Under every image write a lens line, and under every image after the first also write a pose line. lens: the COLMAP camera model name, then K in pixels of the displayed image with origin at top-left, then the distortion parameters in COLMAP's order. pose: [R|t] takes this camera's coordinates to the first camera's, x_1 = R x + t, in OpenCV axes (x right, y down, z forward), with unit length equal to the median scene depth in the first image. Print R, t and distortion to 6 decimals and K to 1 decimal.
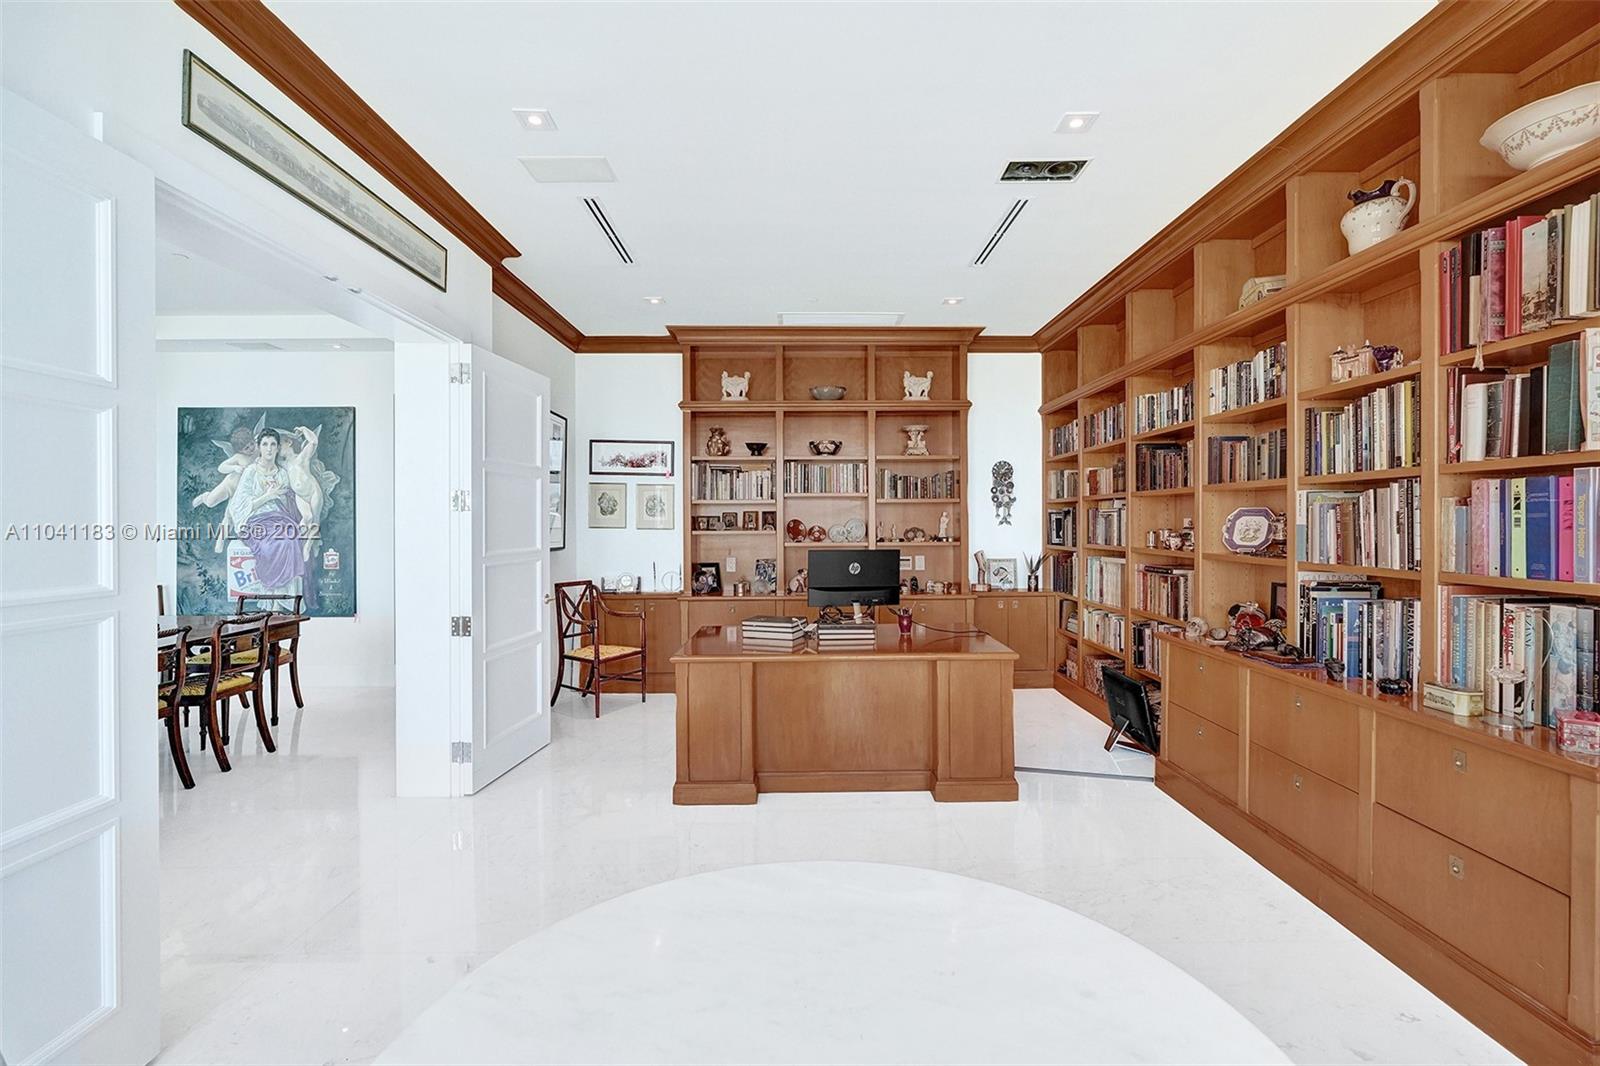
lens RADIAL K [[734.3, 0, 800.0], [0, 734.3, 533.0], [0, 0, 1]] dist [-0.000295, 0.001428]
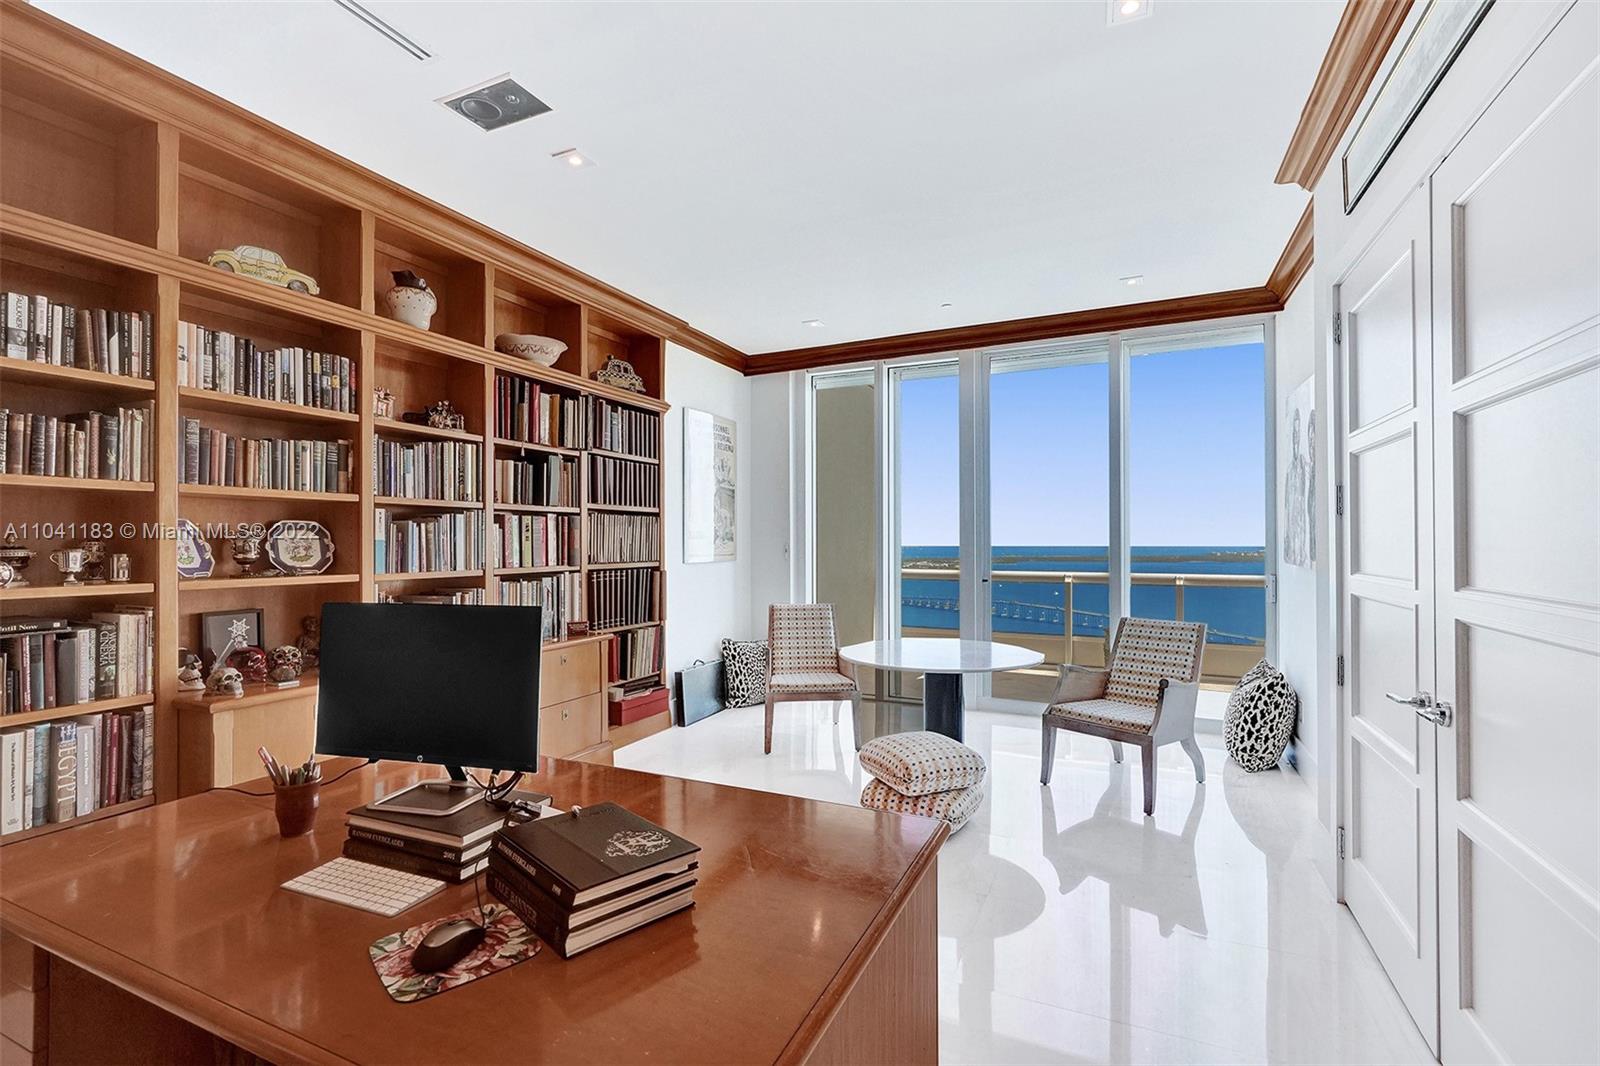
lens RADIAL K [[734.3, 0, 800.0], [0, 734.3, 533.0], [0, 0, 1]] dist [-0.000295, 0.001428]
pose [[-0.911143, 0.009551, 0.411980, -0.307496], [0.011524, 0.999931, 0.002304, -0.016532], [-0.411929, 0.006847, -0.911190, 1.621450]]
